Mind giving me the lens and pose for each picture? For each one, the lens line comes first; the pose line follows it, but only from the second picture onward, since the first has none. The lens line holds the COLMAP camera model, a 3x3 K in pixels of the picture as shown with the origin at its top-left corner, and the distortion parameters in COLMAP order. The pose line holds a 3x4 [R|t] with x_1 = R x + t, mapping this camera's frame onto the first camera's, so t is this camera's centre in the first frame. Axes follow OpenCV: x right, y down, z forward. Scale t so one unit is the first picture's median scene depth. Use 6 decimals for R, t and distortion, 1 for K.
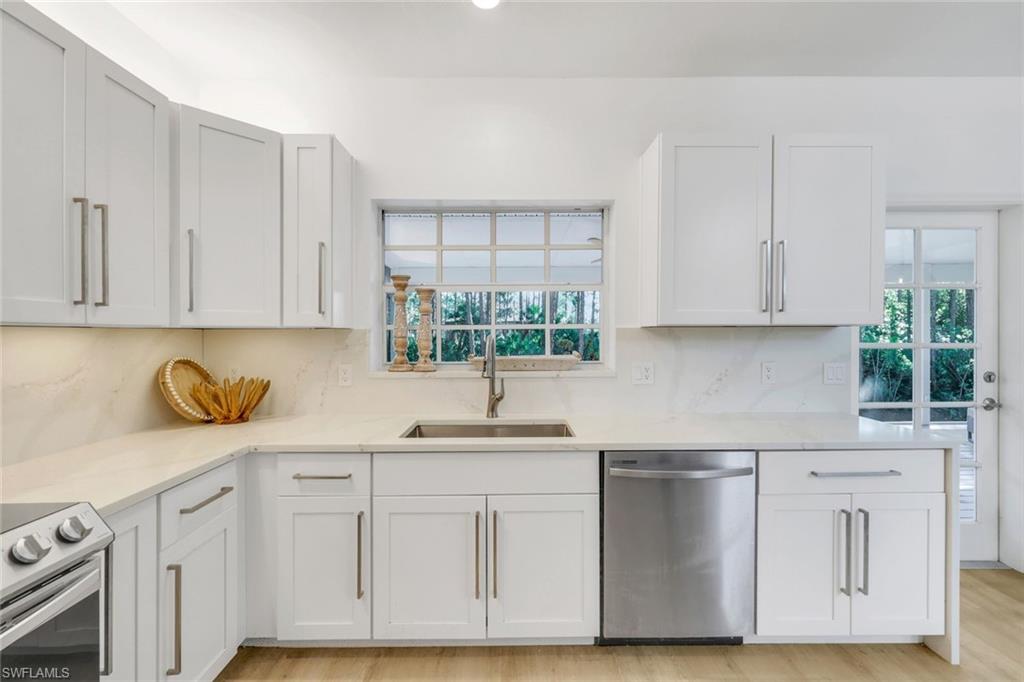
lens RADIAL K [[448.4, 0, 513.4], [0, 448.4, 336.2], [0, 0, 1]] dist [-0.000290, -0.000063]
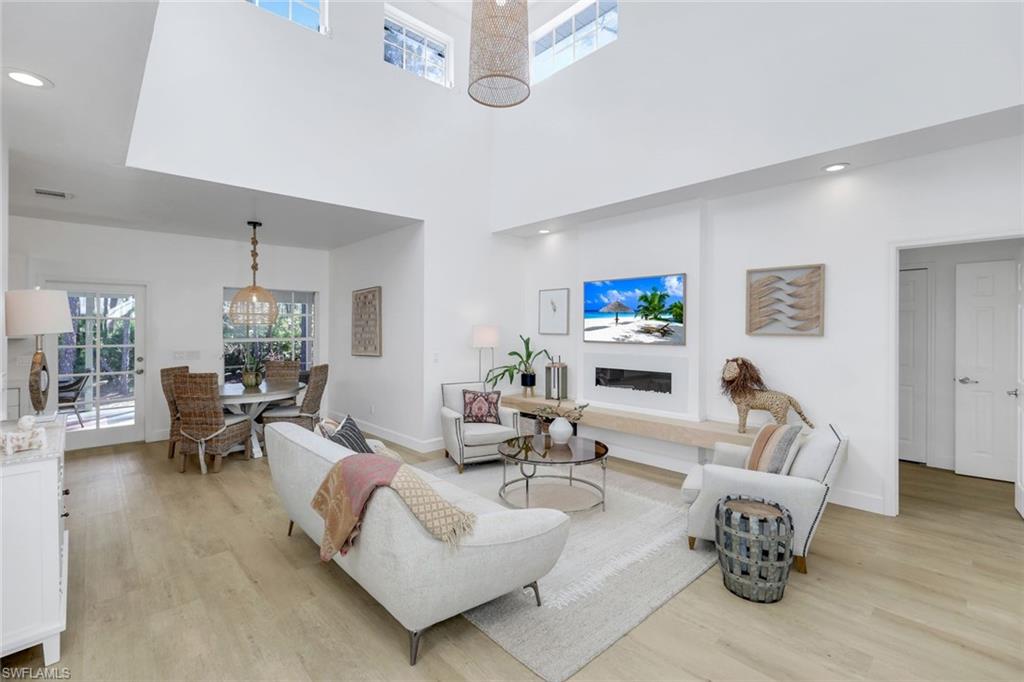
lens RADIAL K [[470.1, 0, 525.0], [0, 470.1, 311.8], [0, 0, 1]] dist [0.000168, -0.000089]
pose [[0.718974, 0.030738, 0.694357, 0.911986], [-0.000911, 0.999062, -0.043283, -0.049460], [-0.695036, 0.030486, 0.718328, -2.250669]]
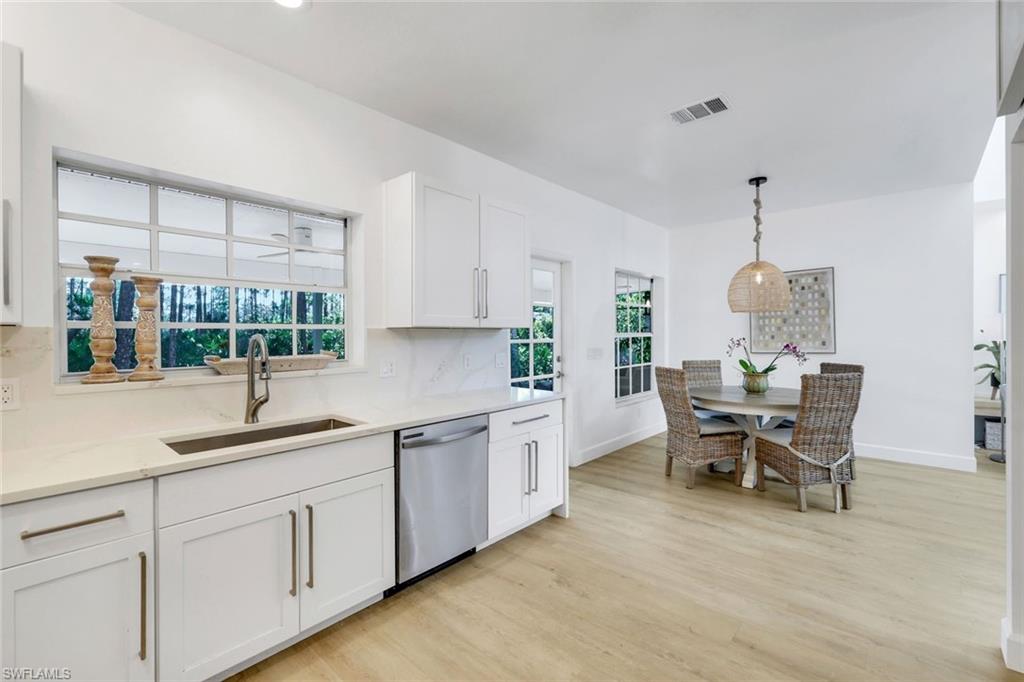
lens RADIAL K [[443.5, 0, 512.0], [0, 443.5, 341.0], [0, 0, 1]] dist [-0.000364, -0.000167]
pose [[0.672989, -0.010878, 0.739572, -0.368421], [0.005621, 0.999938, 0.009593, 0.004618], [-0.739631, -0.002299, 0.673009, -0.022755]]
